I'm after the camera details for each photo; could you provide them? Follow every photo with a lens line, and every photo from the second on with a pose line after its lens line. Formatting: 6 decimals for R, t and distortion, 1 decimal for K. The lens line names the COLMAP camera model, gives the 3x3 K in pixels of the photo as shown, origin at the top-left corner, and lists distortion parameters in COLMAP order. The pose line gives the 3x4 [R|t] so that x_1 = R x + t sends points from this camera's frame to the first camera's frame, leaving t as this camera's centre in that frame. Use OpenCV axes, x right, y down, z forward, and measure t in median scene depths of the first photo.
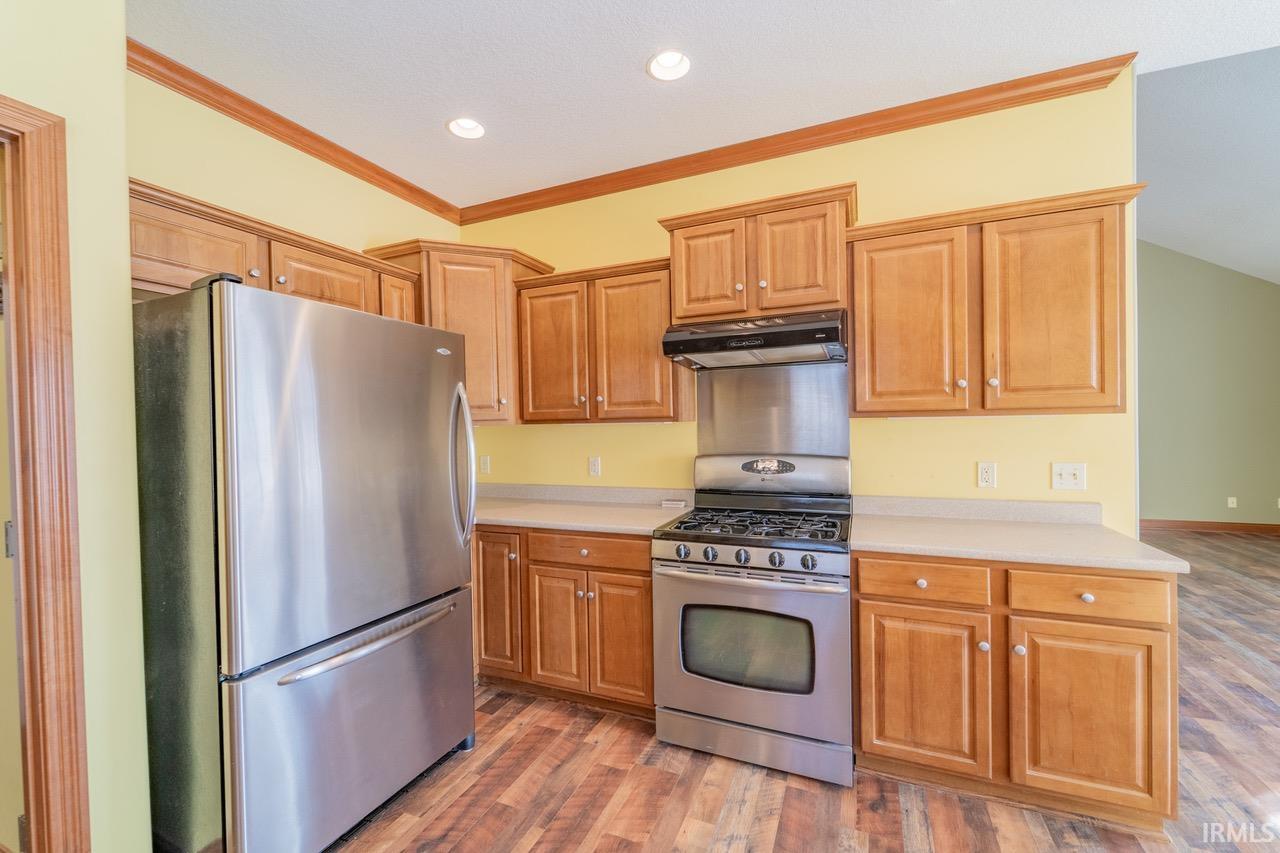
lens RADIAL K [[515.8, 0, 640.0], [0, 515.8, 426.5], [0, 0, 1]] dist [0.002298, 0.000183]
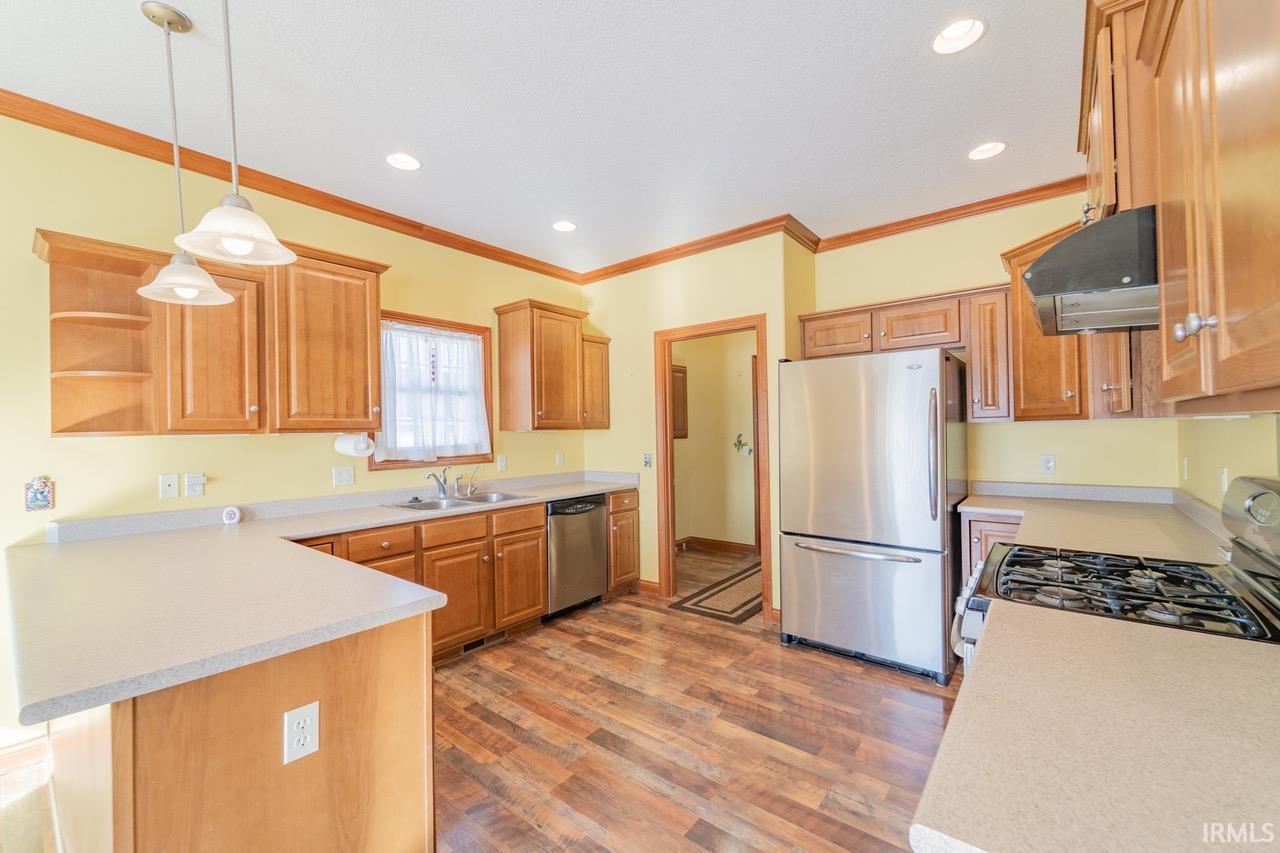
lens RADIAL K [[515.8, 0, 640.0], [0, 515.8, 426.5], [0, 0, 1]] dist [0.002298, 0.000183]
pose [[-0.265284, 0.021602, -0.963928, 0.977387], [0.018788, 0.999675, 0.017232, -0.026561], [0.963987, -0.013539, -0.265604, 0.608732]]
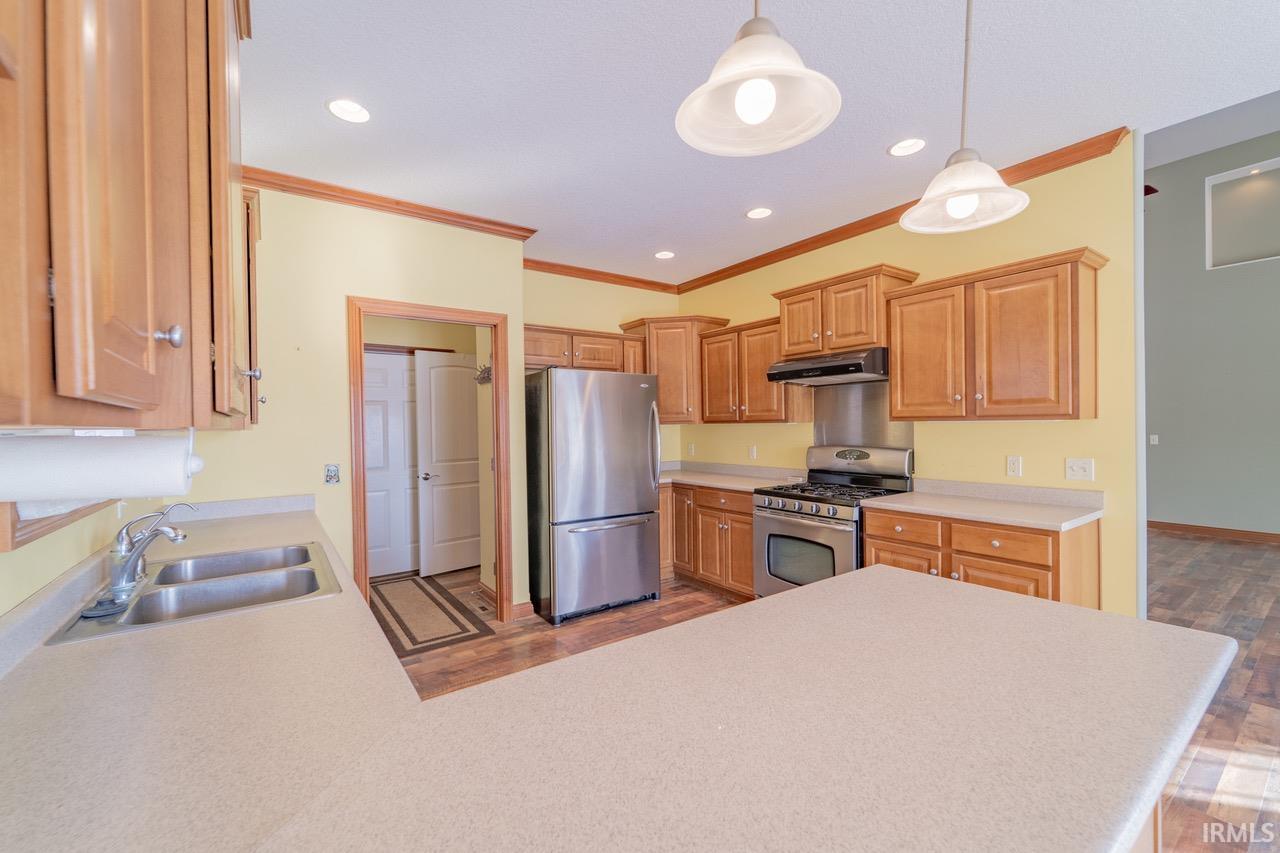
lens RADIAL K [[515.8, 0, 640.0], [0, 515.8, 426.5], [0, 0, 1]] dist [0.002298, 0.000183]
pose [[0.854203, 0.009721, -0.519849, 0.535408], [-0.006762, 0.999948, 0.007588, -0.008062], [0.519896, -0.002966, 0.854224, -0.568536]]
